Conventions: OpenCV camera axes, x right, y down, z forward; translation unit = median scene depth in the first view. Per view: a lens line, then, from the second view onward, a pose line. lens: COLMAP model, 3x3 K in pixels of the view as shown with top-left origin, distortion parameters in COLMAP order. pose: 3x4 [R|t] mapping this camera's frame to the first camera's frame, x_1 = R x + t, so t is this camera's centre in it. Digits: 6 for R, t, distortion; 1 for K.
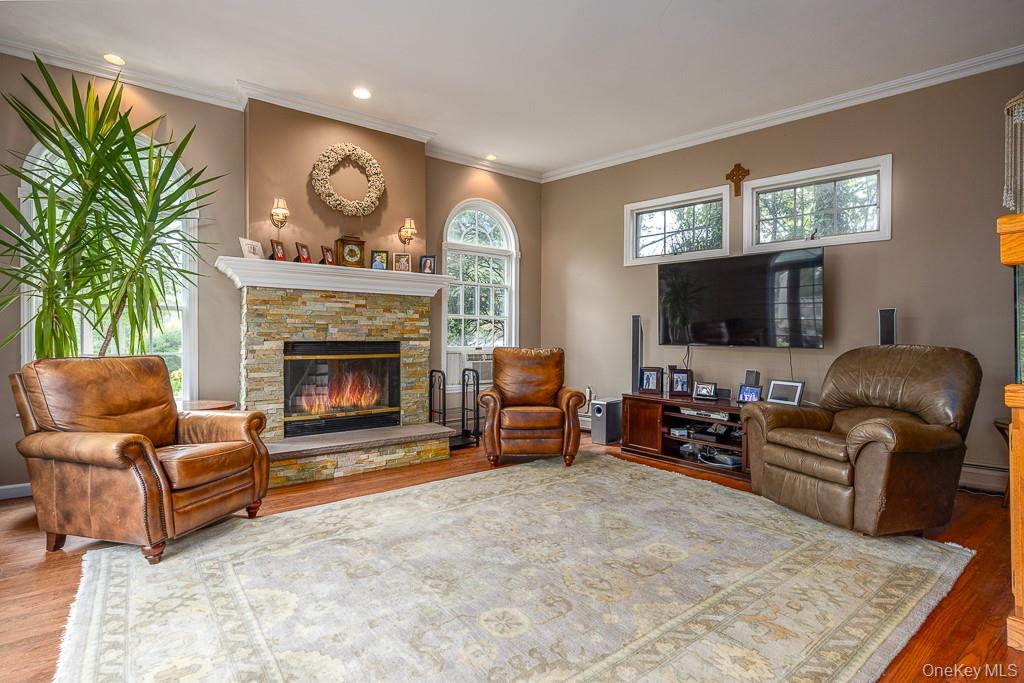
lens RADIAL K [[497.6, 0, 509.4], [0, 497.6, 340.5], [0, 0, 1]] dist [-0.003486, -0.000226]
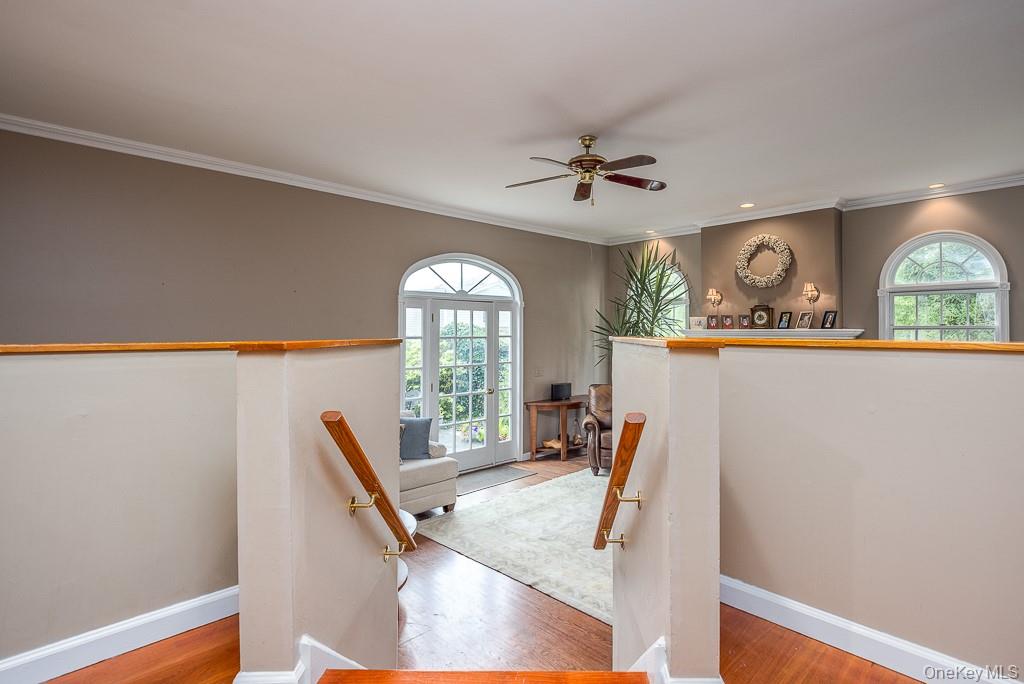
lens RADIAL K [[497.6, 0, 509.4], [0, 497.6, 336.4], [0, 0, 1]] dist [-0.003486, -0.000226]
pose [[0.121140, -0.010031, -0.992585, 0.917068], [-0.005858, 0.999924, -0.010821, -0.107000], [0.992618, 0.007126, 0.121072, 0.175837]]
